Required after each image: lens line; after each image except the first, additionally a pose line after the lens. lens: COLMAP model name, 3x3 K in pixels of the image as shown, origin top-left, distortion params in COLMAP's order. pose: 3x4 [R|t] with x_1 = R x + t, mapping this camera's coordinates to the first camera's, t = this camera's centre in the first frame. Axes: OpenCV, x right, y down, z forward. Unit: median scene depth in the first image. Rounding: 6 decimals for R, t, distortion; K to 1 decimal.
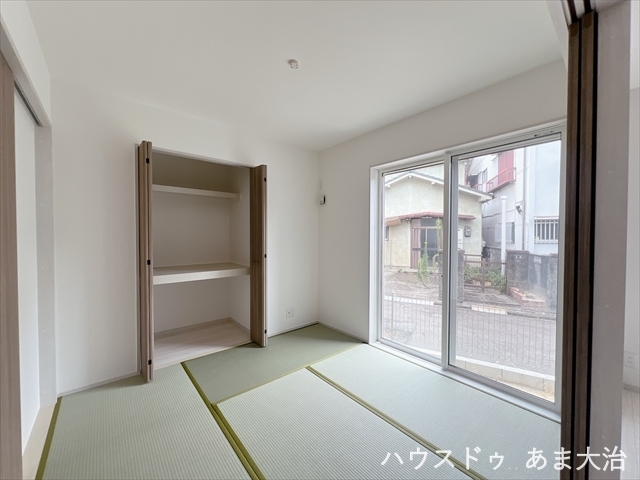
lens RADIAL K [[255.1, 0, 317.8], [0, 255.1, 241.7], [0, 0, 1]] dist [-0.002879, 0.000326]
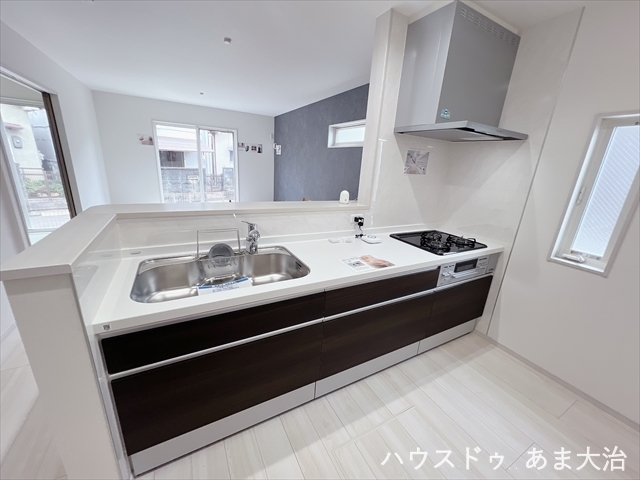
lens RADIAL K [[255.1, 0, 321.0], [0, 255.1, 241.4], [0, 0, 1]] dist [-0.002879, 0.000326]
pose [[0.195034, -0.278018, 0.940568, -0.198034], [-0.037575, 0.956162, 0.290419, -0.005690], [-0.980076, -0.091983, 0.176038, -0.334307]]
